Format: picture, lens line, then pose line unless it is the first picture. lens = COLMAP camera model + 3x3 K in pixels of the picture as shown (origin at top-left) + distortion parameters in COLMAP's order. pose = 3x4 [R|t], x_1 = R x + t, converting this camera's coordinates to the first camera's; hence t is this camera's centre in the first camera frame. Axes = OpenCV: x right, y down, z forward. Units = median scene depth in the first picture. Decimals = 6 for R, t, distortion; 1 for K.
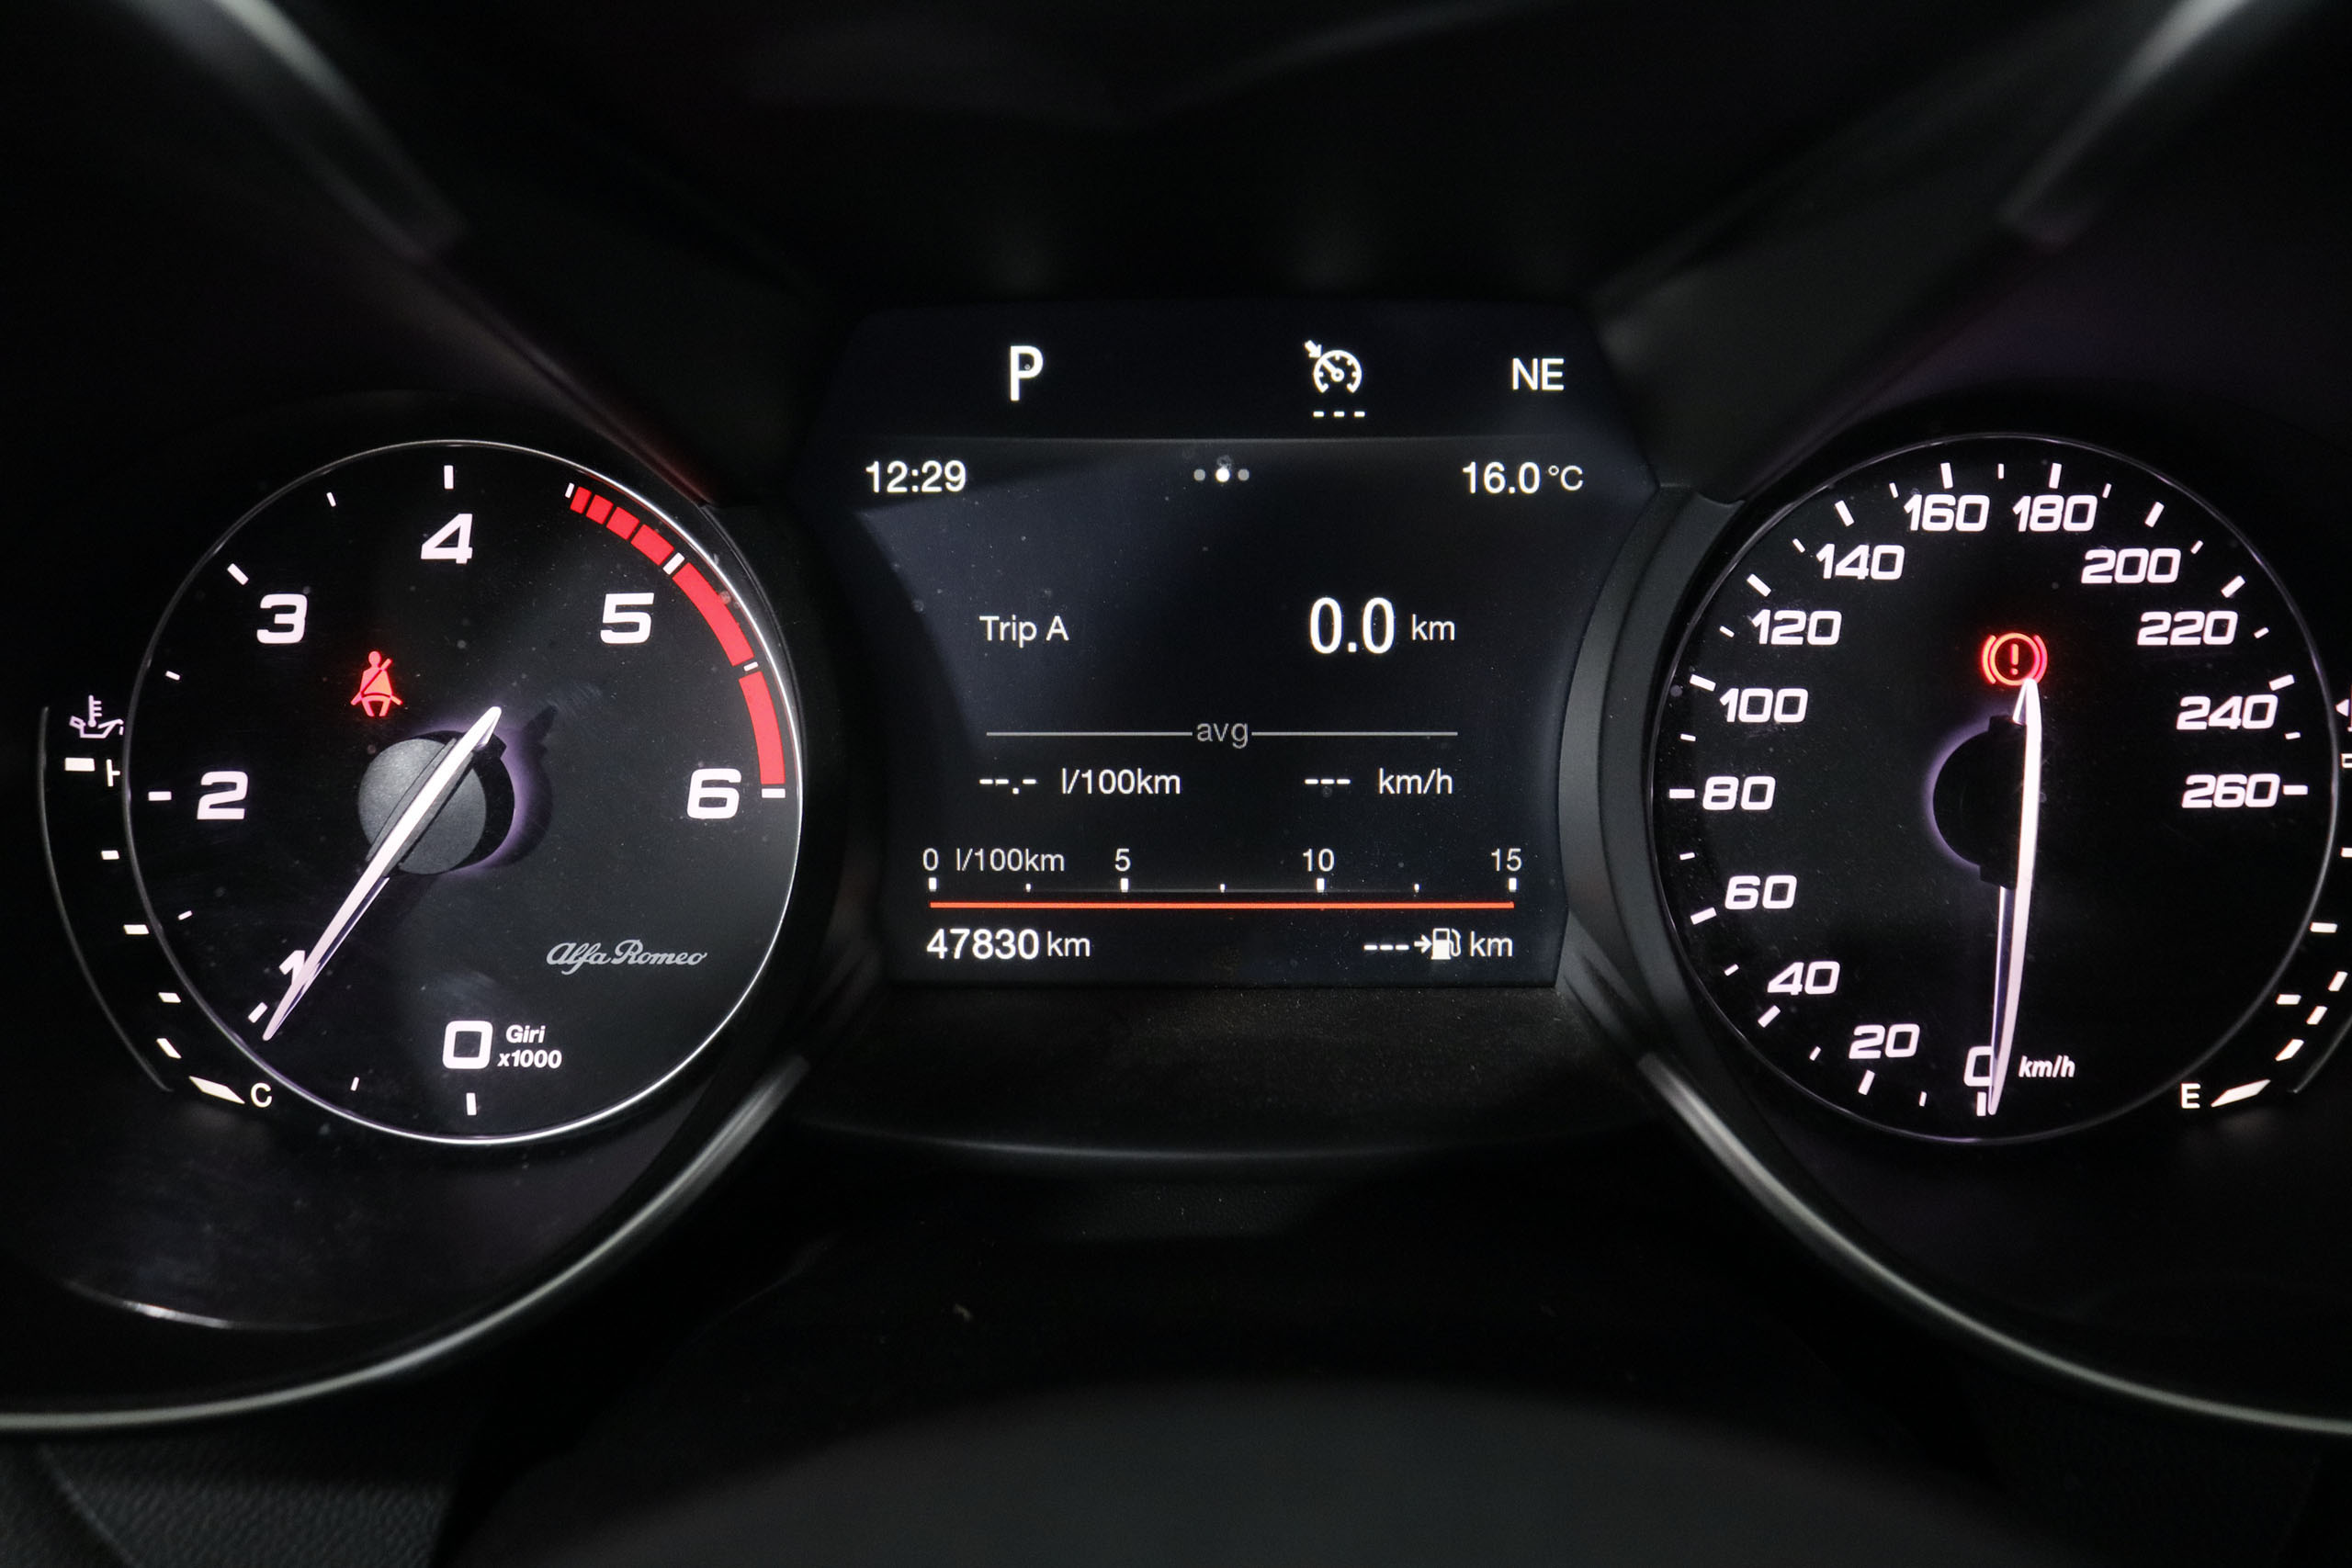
lens RADIAL K [[1910.9, 0, 1172.2], [0, 1910.9, 761.9], [0, 0, 1]] dist [-0.146718, 0.054704]
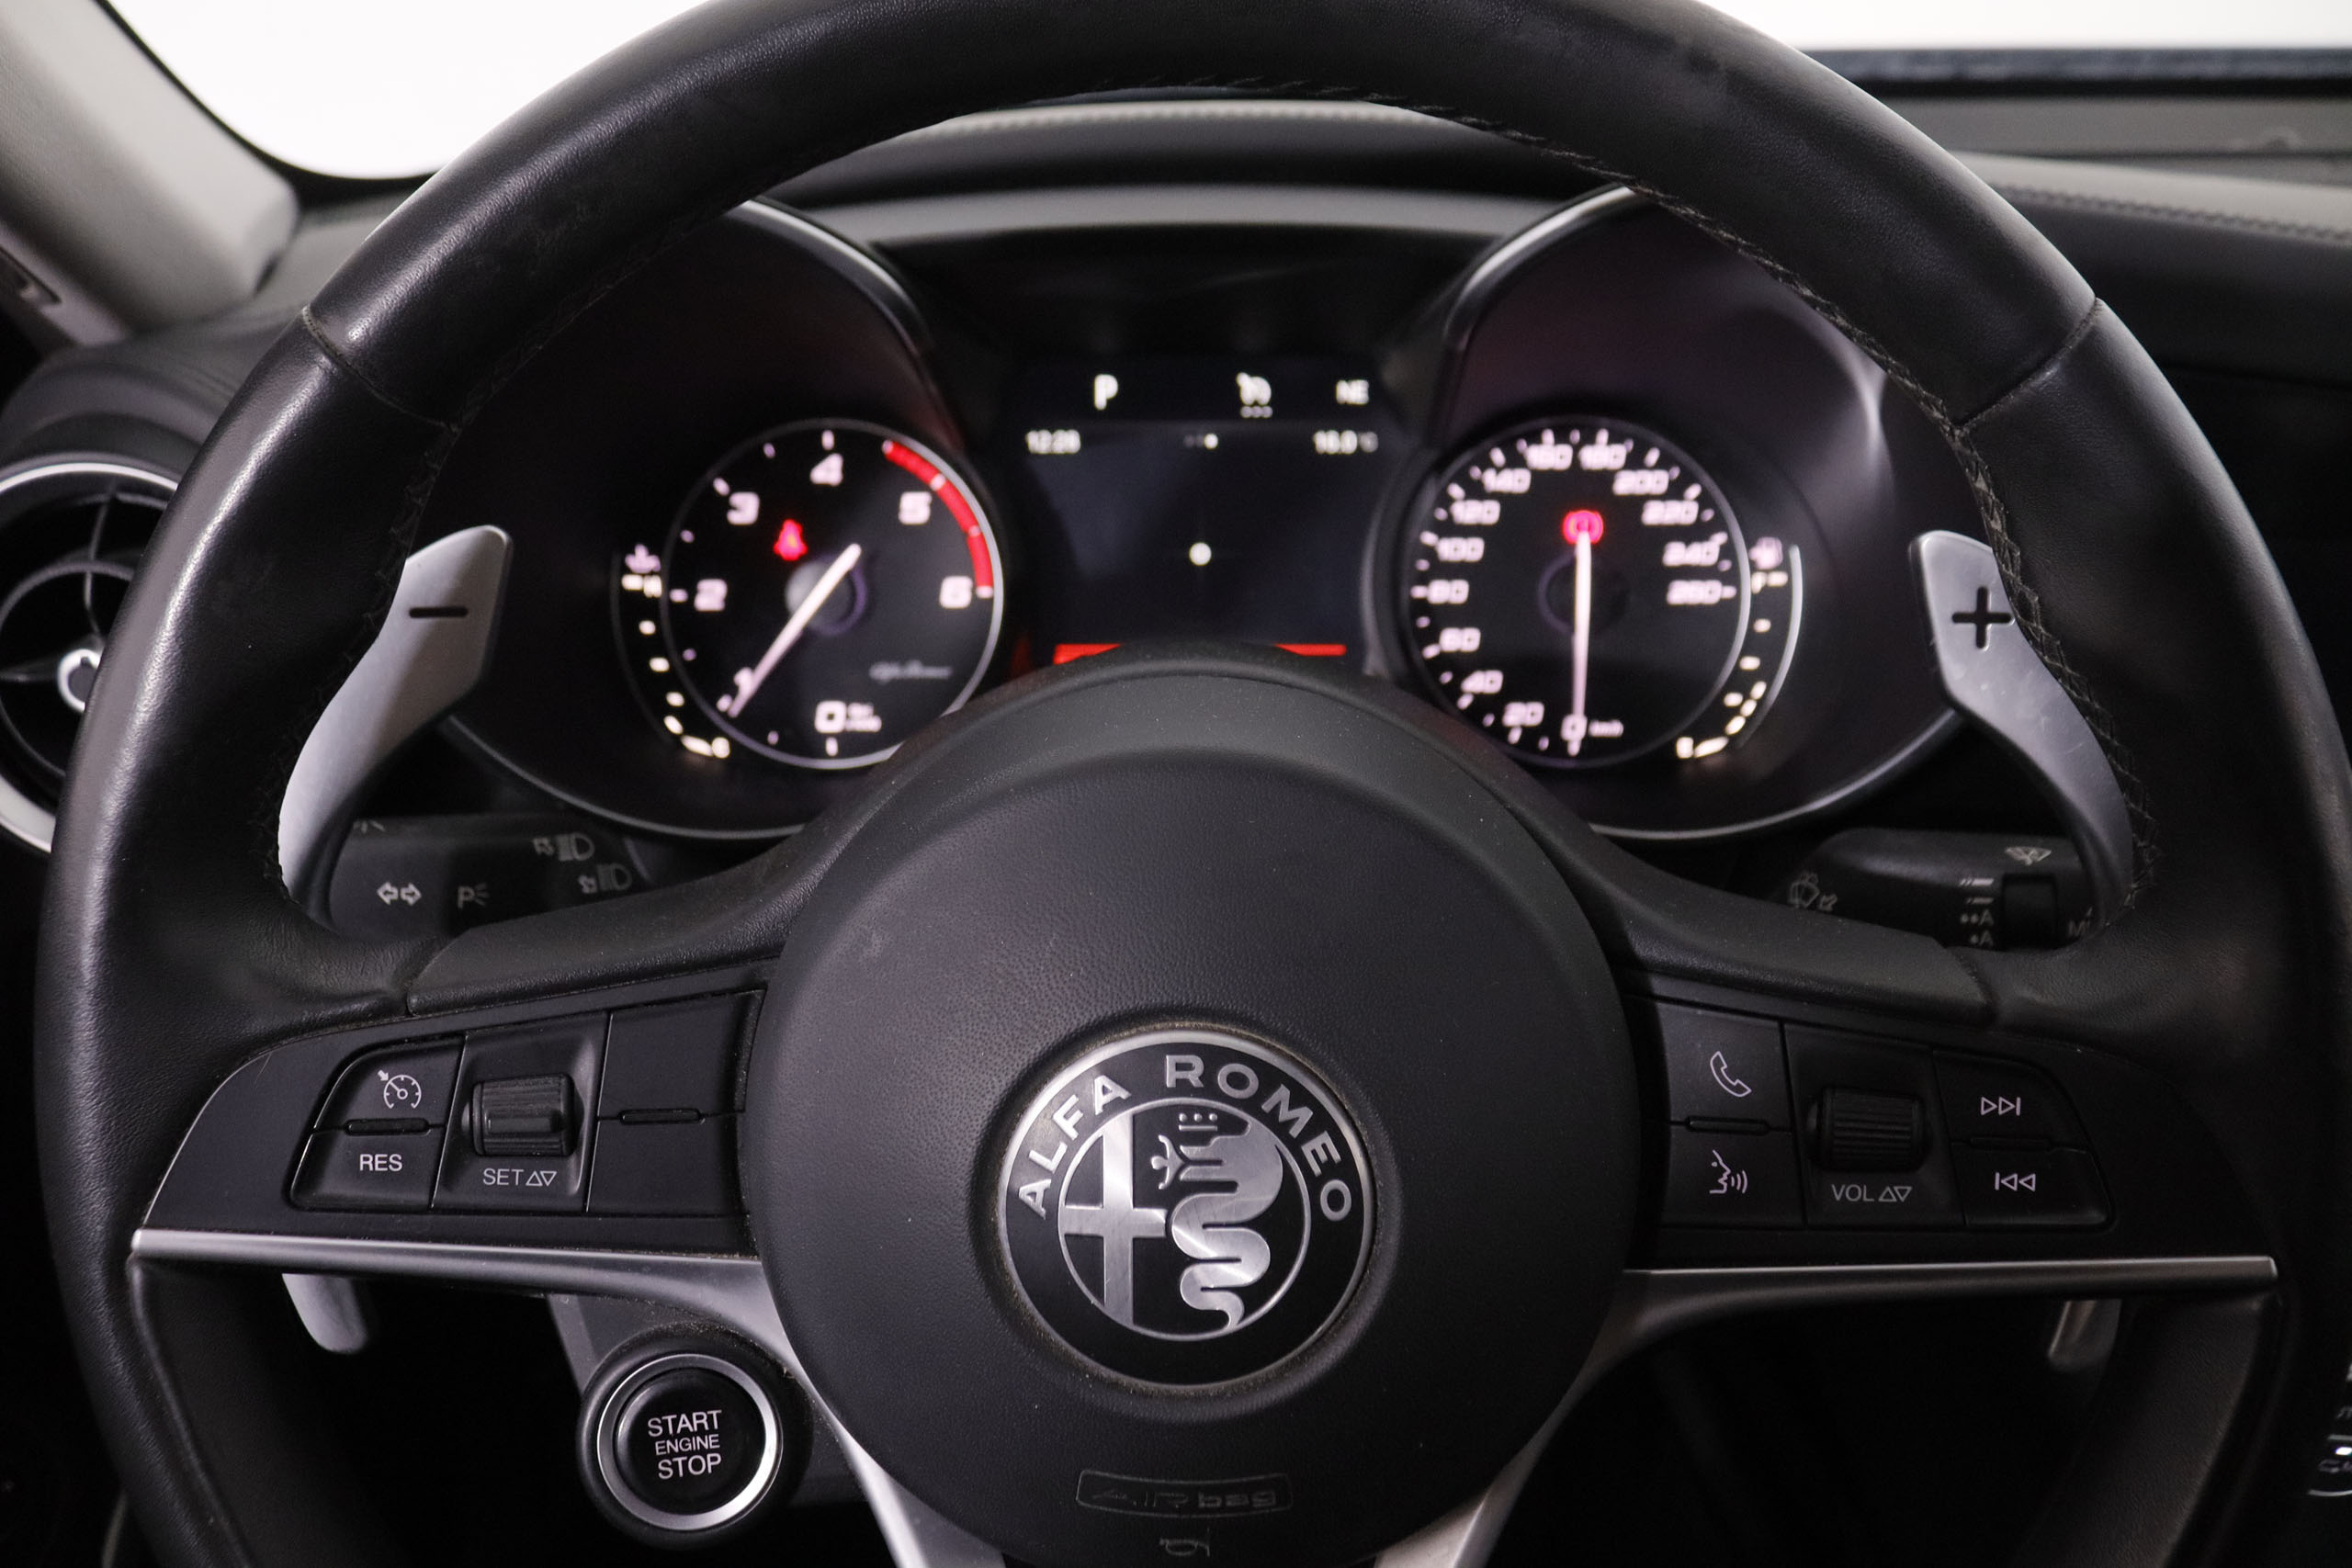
lens RADIAL K [[1910.9, 0, 1173.4], [0, 1910.9, 784.6], [0, 0, 1]] dist [-0.146718, 0.054704]
pose [[0.999936, 0.001753, -0.011180, 0.021090], [-0.001650, 0.999956, 0.009261, 0.209166], [0.011195, -0.009242, 0.999895, -1.097313]]
